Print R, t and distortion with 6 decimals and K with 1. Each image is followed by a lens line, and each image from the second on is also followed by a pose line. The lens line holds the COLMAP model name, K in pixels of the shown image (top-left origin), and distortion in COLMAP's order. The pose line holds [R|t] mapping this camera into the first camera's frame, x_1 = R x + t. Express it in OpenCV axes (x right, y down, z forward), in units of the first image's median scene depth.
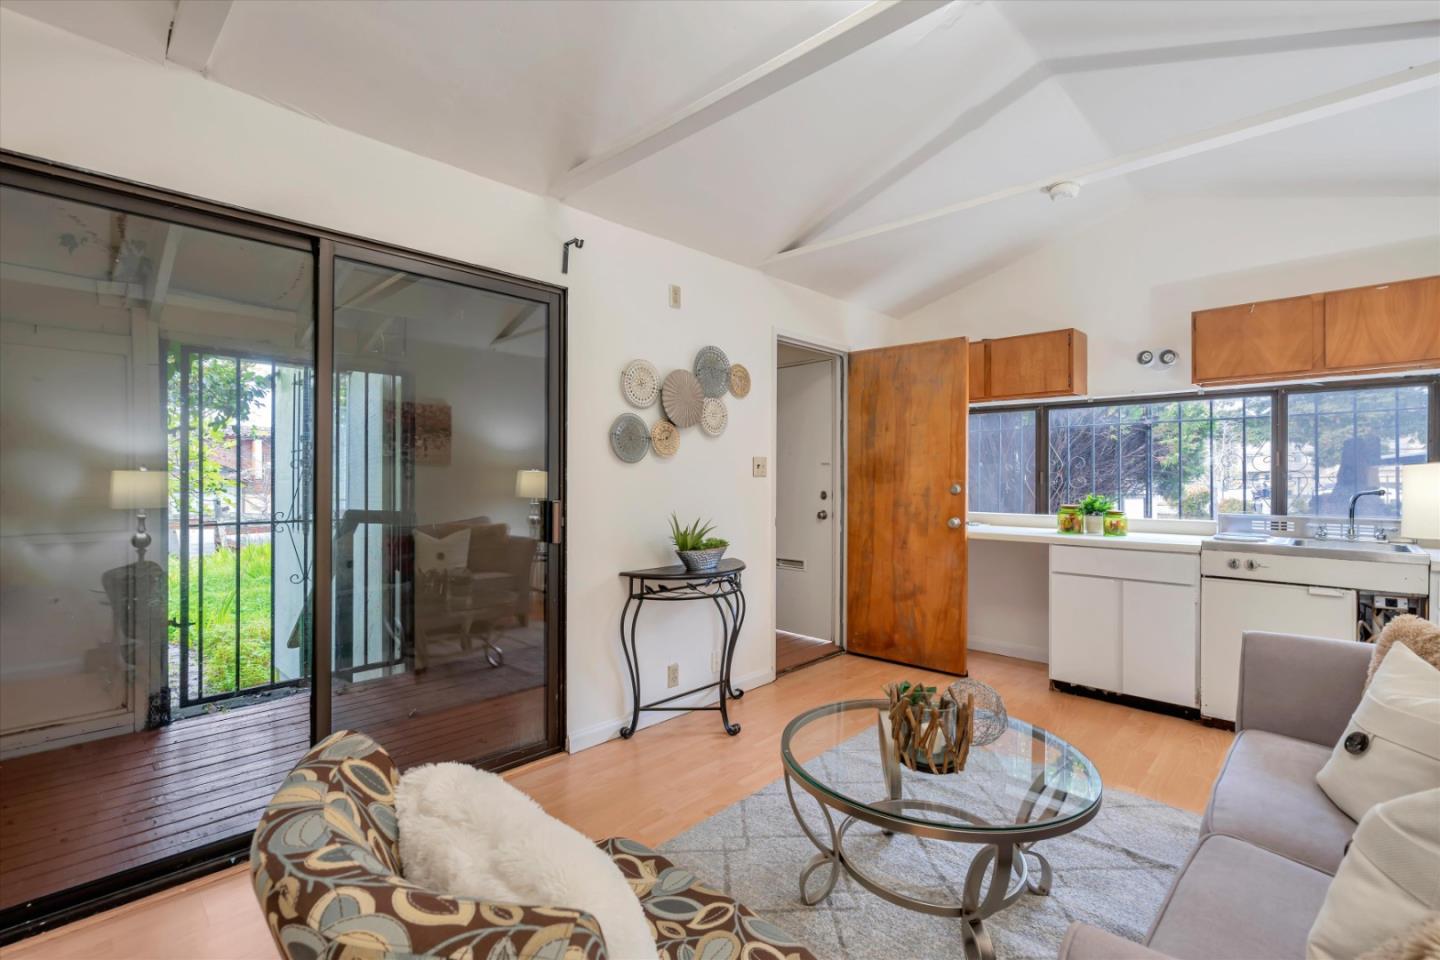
lens RADIAL K [[663.4, 0, 714.0], [0, 663.4, 468.3], [0, 0, 1]] dist [-0.000258, 0.000085]
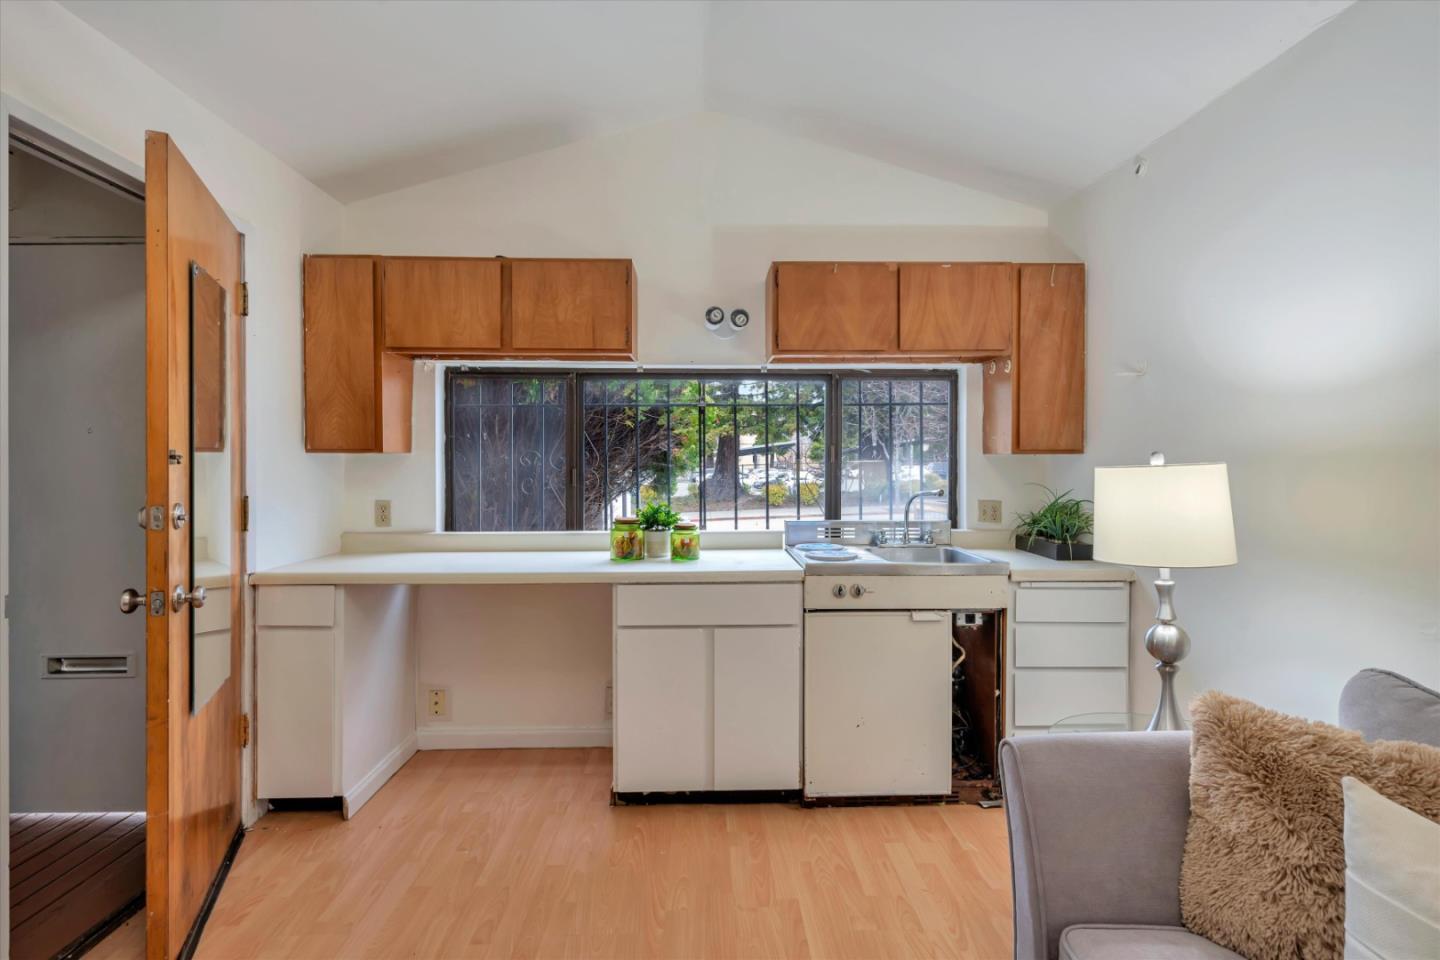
lens RADIAL K [[663.4, 0, 714.0], [0, 663.4, 468.3], [0, 0, 1]] dist [-0.000258, 0.000085]
pose [[0.688074, -0.008980, 0.725585, 0.114707], [-0.005862, 0.999822, 0.017932, -0.010172], [-0.725617, -0.016592, 0.687899, 0.520159]]
